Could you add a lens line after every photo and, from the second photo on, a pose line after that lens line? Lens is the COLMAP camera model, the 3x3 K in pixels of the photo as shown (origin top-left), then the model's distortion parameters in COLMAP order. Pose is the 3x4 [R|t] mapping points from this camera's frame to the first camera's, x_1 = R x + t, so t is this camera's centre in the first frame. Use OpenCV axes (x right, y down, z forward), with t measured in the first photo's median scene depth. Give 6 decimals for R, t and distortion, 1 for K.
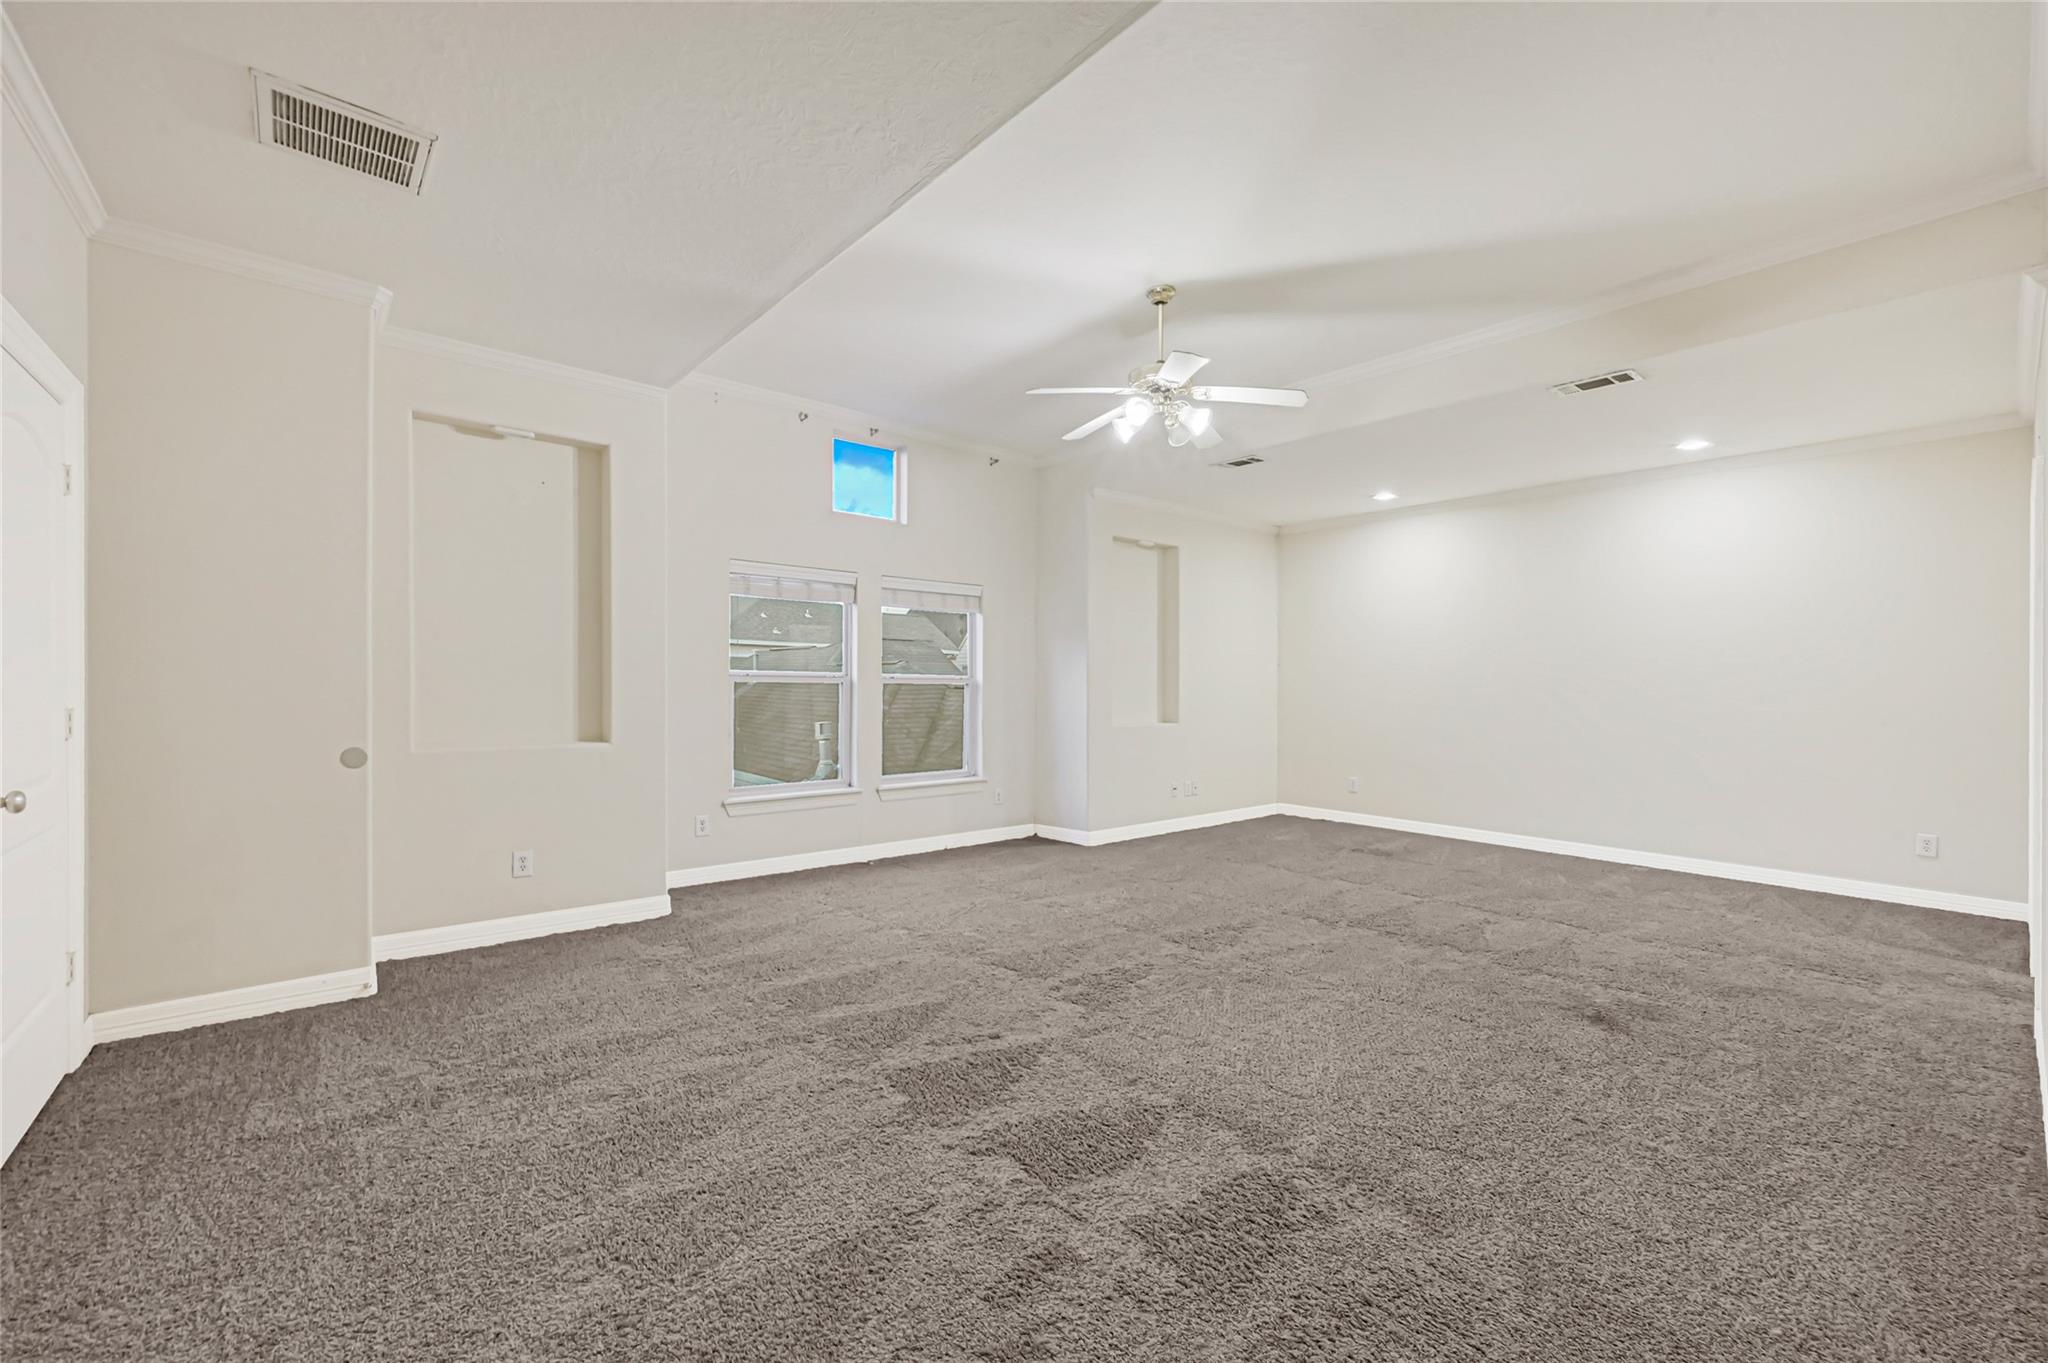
lens RADIAL K [[845.0, 0, 1015.9], [0, 845.0, 691.1], [0, 0, 1]] dist [-0.000167, -0.000102]
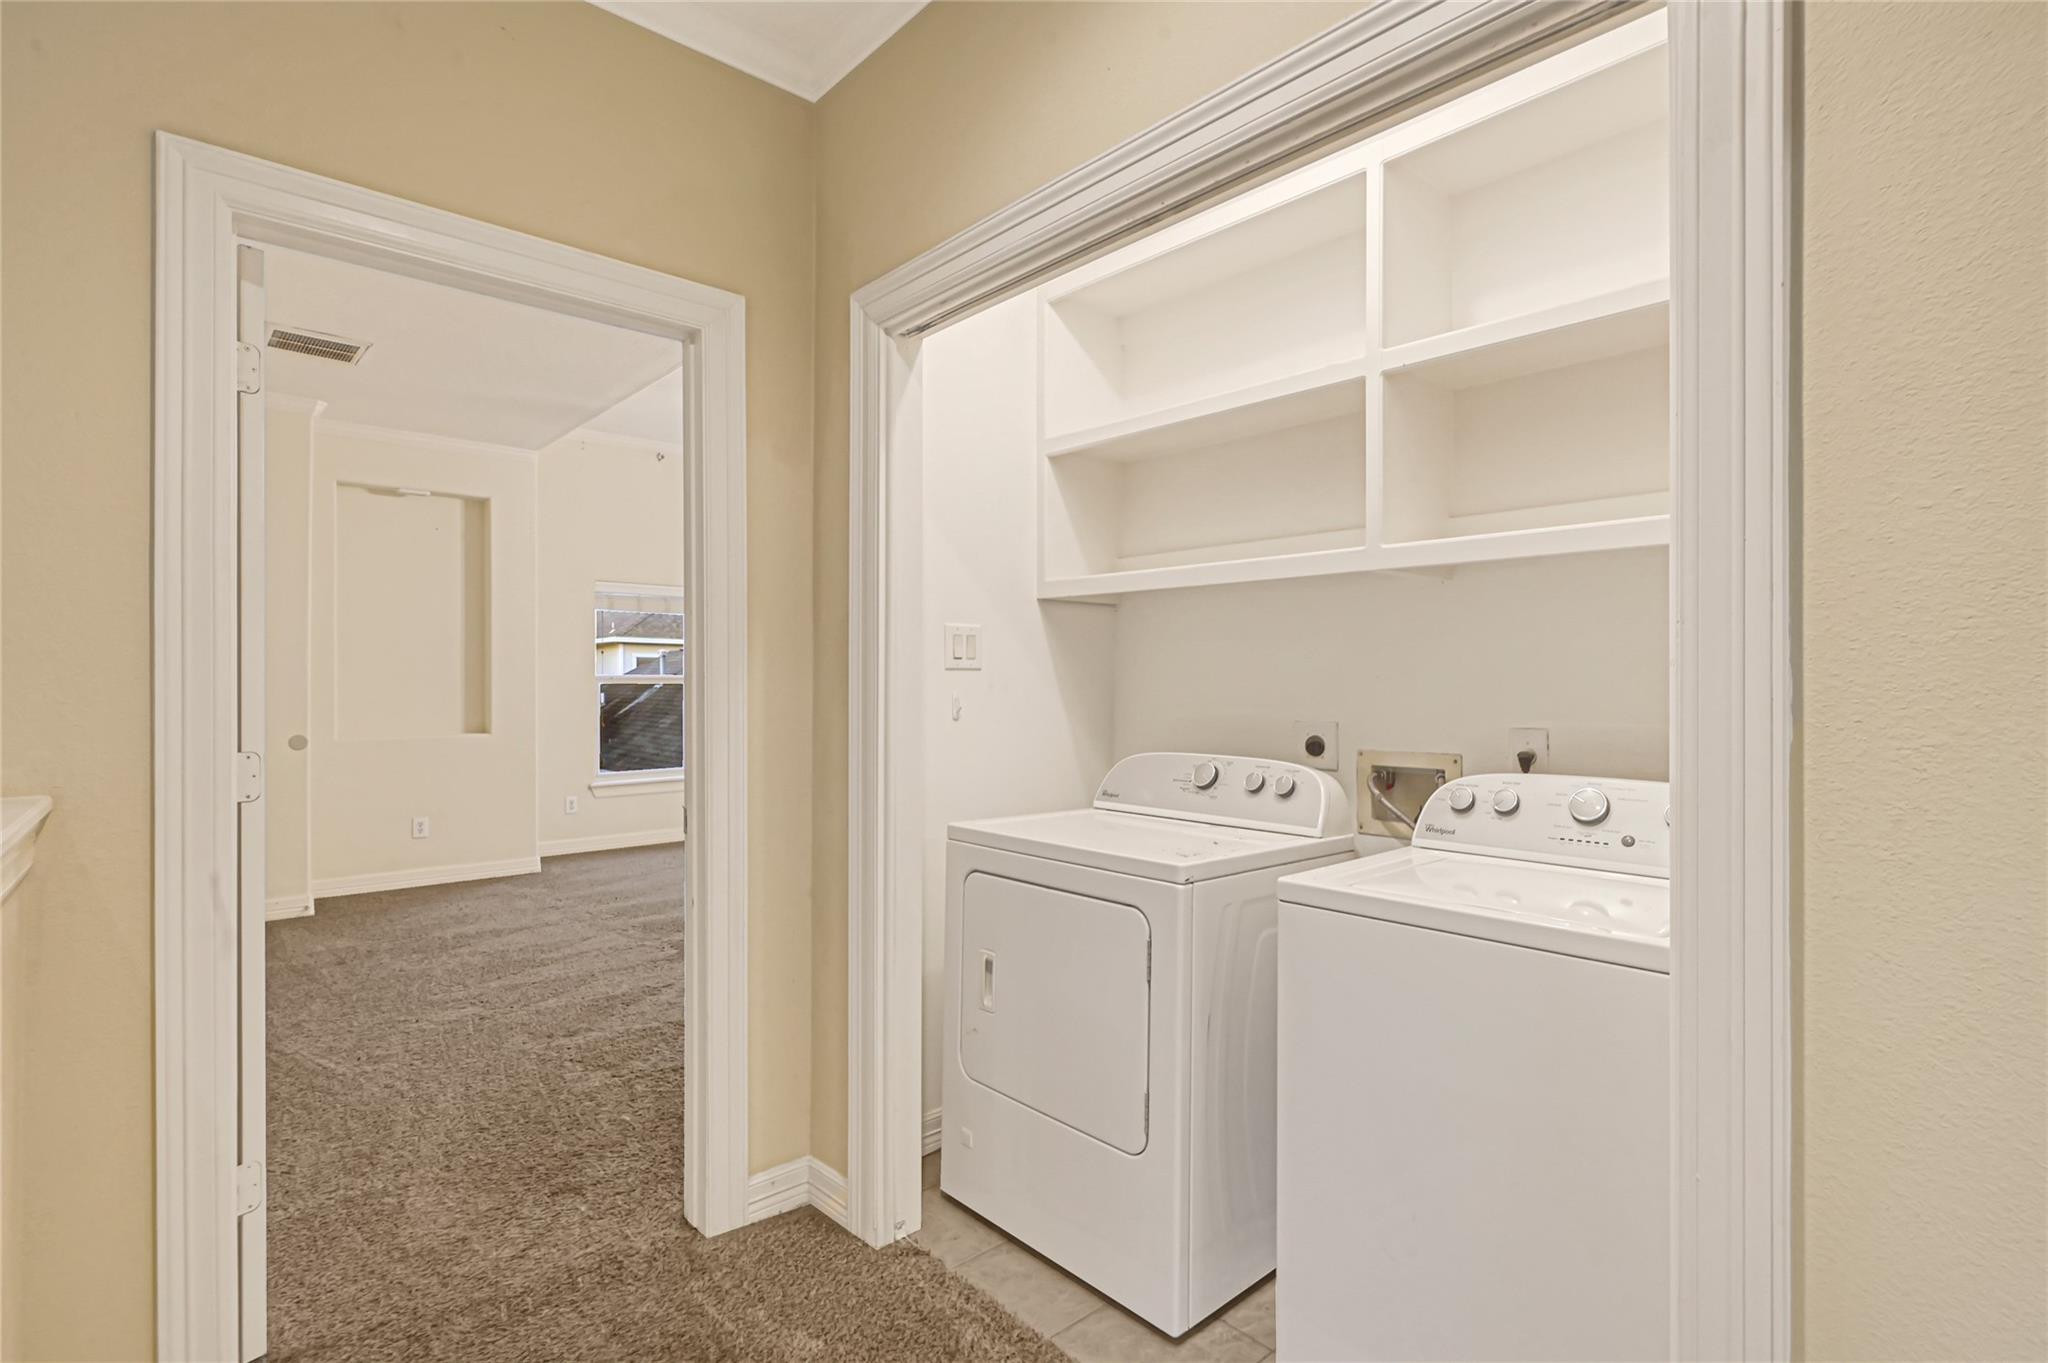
lens RADIAL K [[1006.8, 0, 1030.3], [0, 1006.8, 669.8], [0, 0, 1]] dist [0.002658, -0.000932]
pose [[0.999546, -0.011280, 0.027928, 0.316603], [0.011901, 0.999684, -0.022164, 0.009911], [-0.027669, 0.022486, 0.999364, -0.587913]]
